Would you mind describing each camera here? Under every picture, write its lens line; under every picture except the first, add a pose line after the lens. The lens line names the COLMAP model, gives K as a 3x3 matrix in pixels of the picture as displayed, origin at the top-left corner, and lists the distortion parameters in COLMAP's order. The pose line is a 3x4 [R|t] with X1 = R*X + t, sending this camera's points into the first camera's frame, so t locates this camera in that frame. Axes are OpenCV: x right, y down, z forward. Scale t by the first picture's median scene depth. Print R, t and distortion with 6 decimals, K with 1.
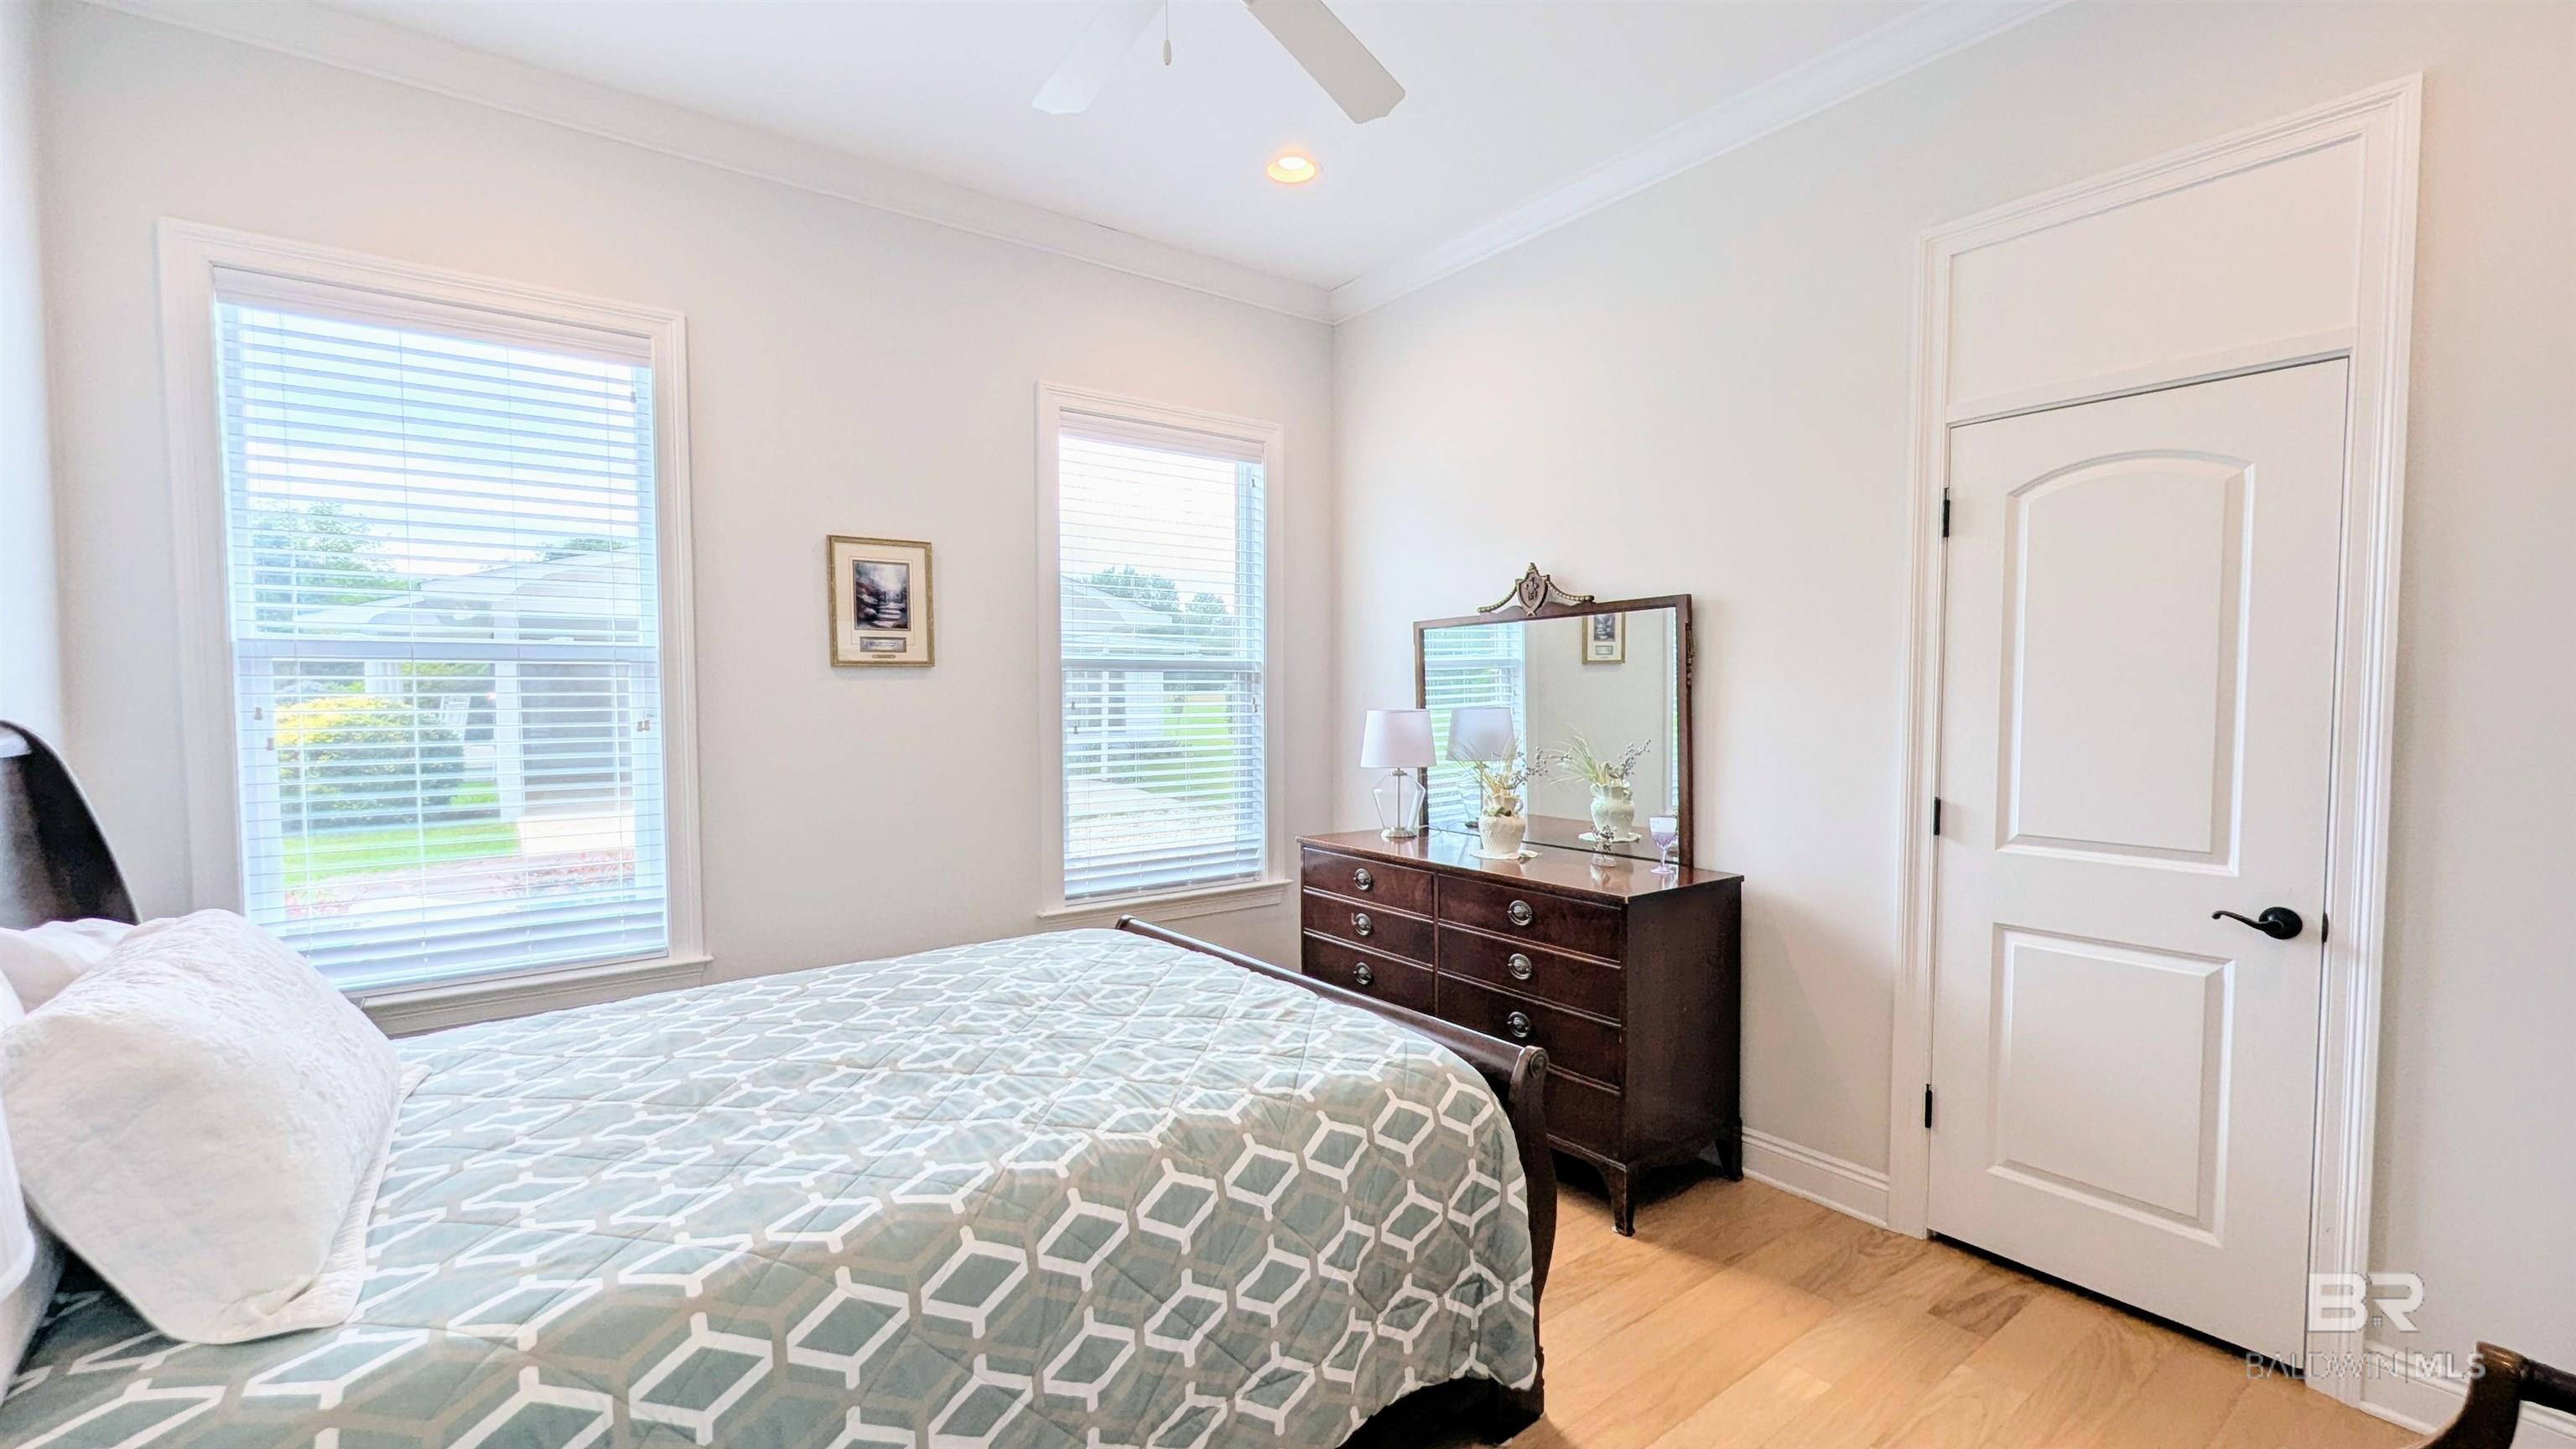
lens RADIAL K [[1075.6, 0, 1285.2], [0, 1075.6, 728.7], [0, 0, 1]] dist [0.001059, -0.000683]
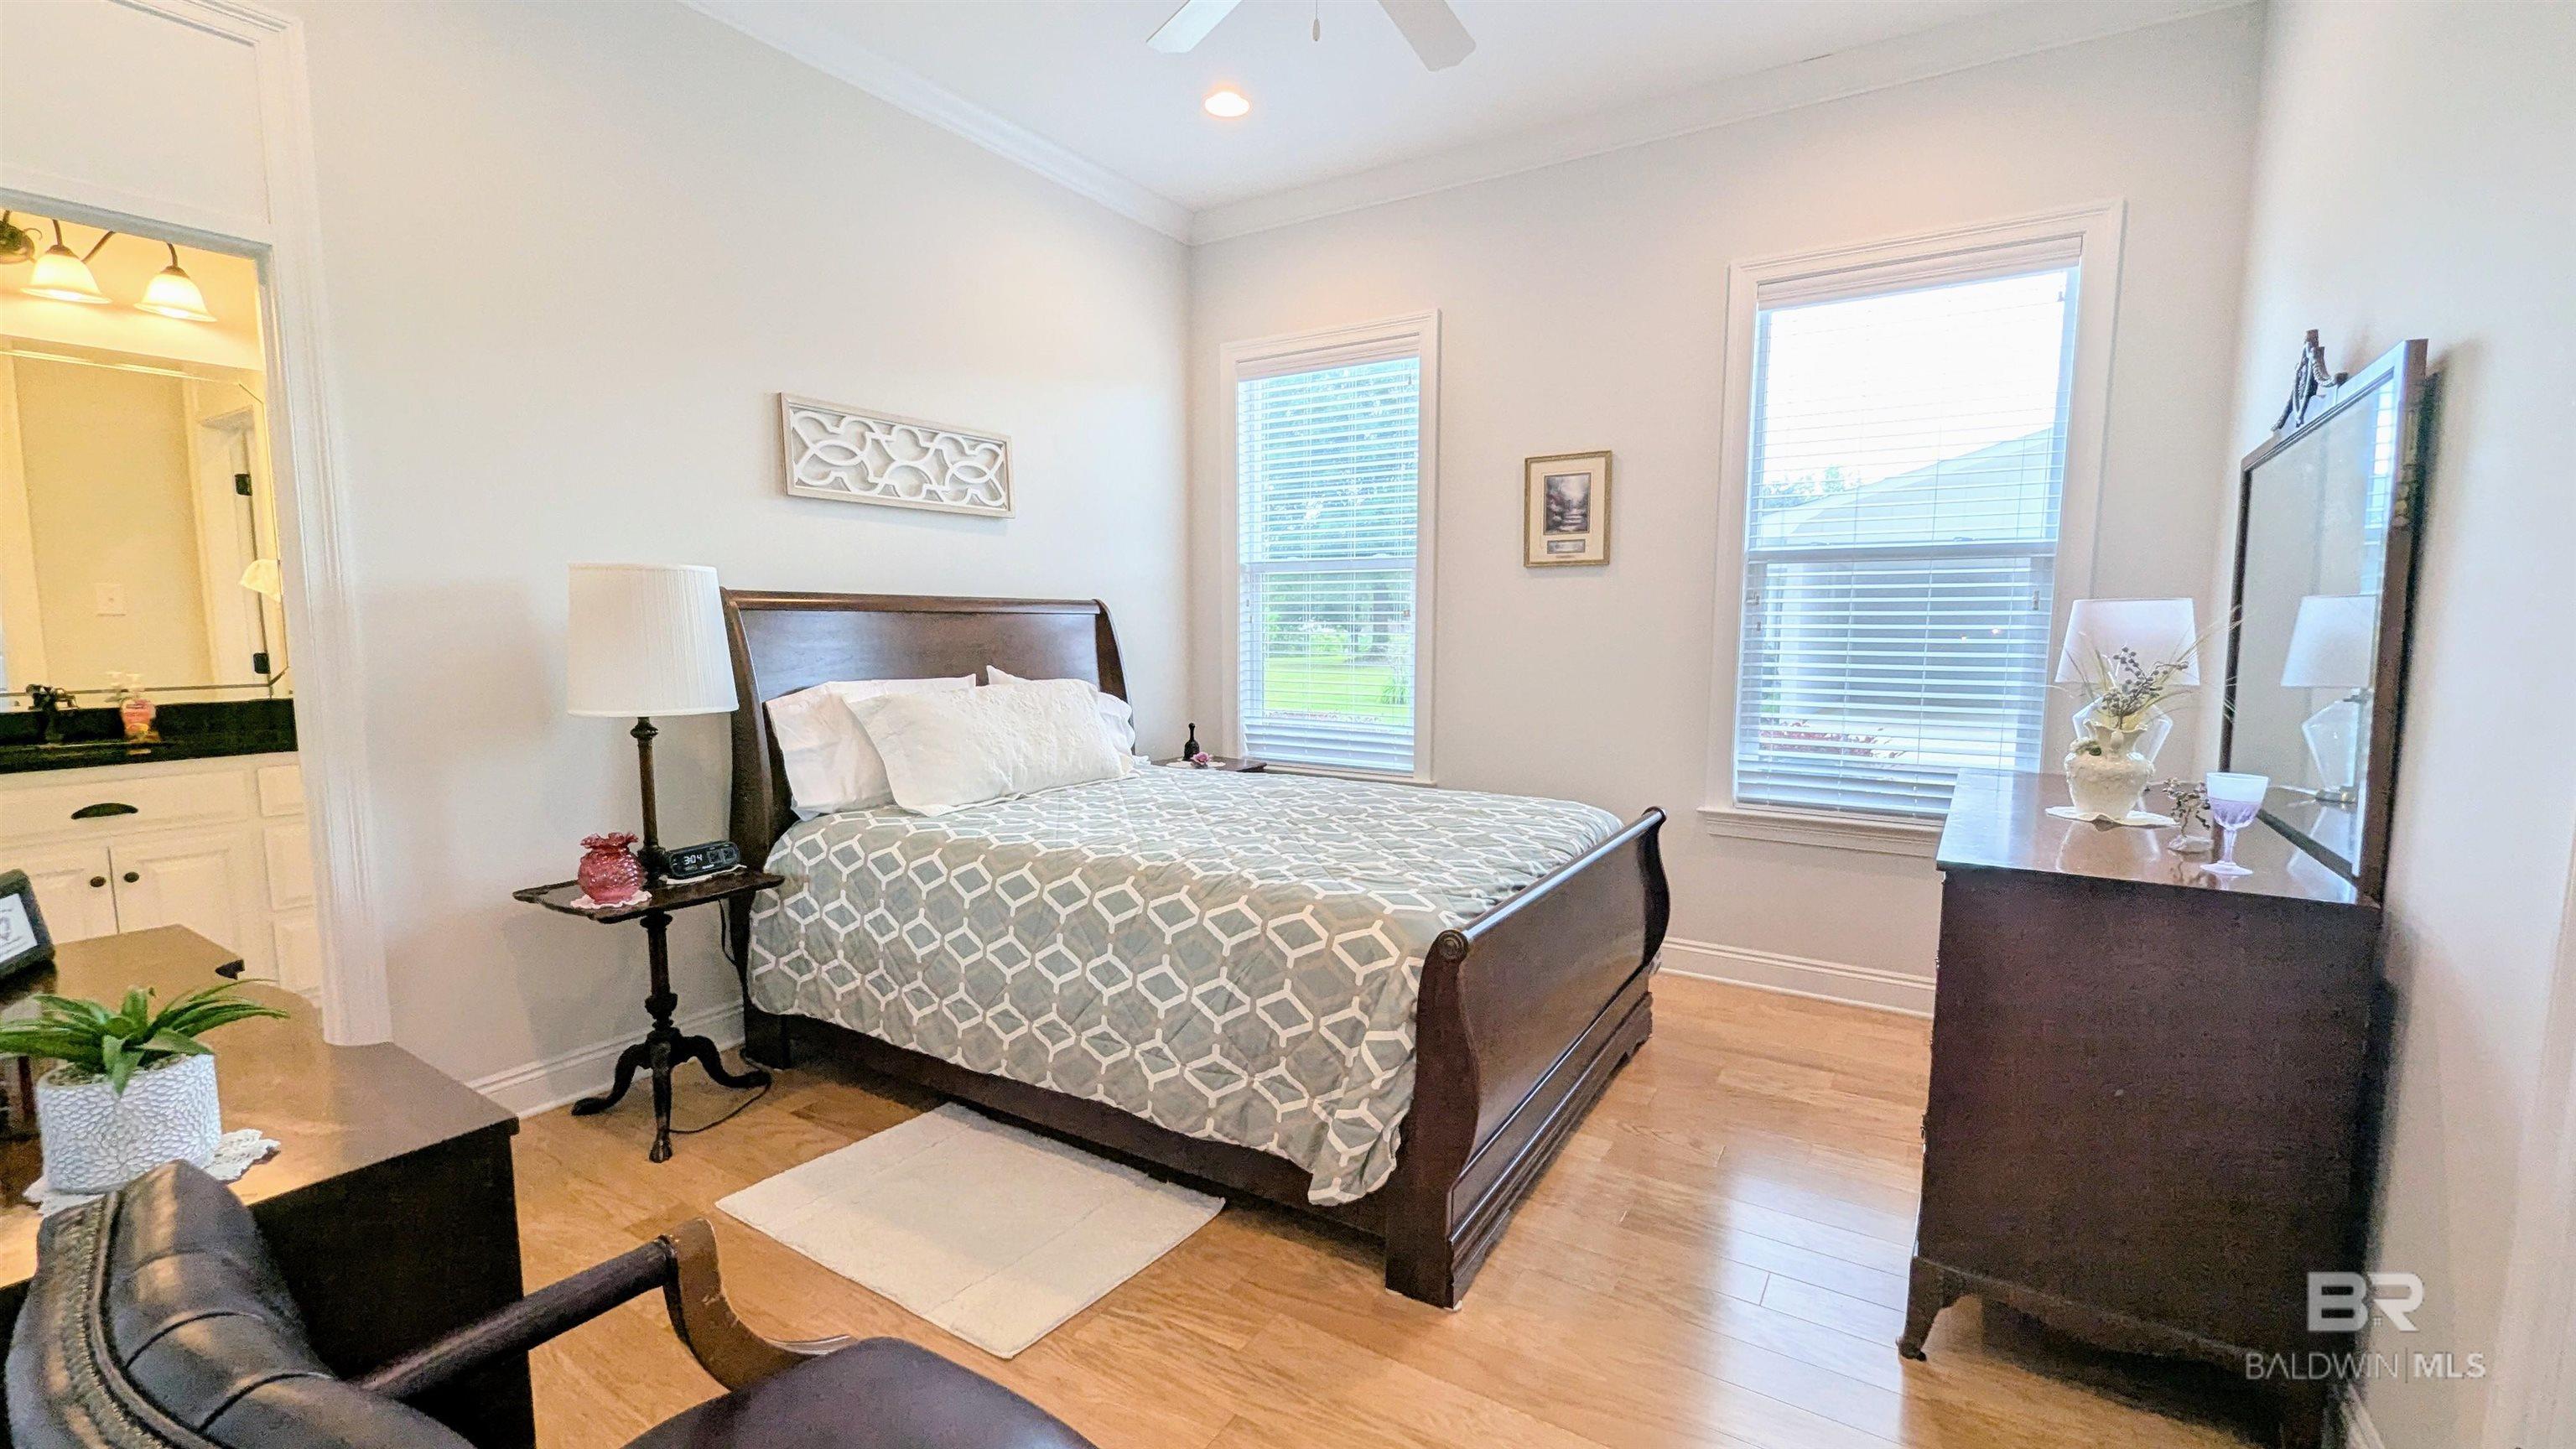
lens RADIAL K [[1075.6, 0, 1286.9], [0, 1075.6, 715.5], [0, 0, 1]] dist [0.001059, -0.000683]
pose [[0.349557, 0.083932, -0.933148, 0.629999], [-0.038506, 0.996425, 0.075198, 0.028162], [0.936123, 0.009646, 0.351540, 0.319643]]
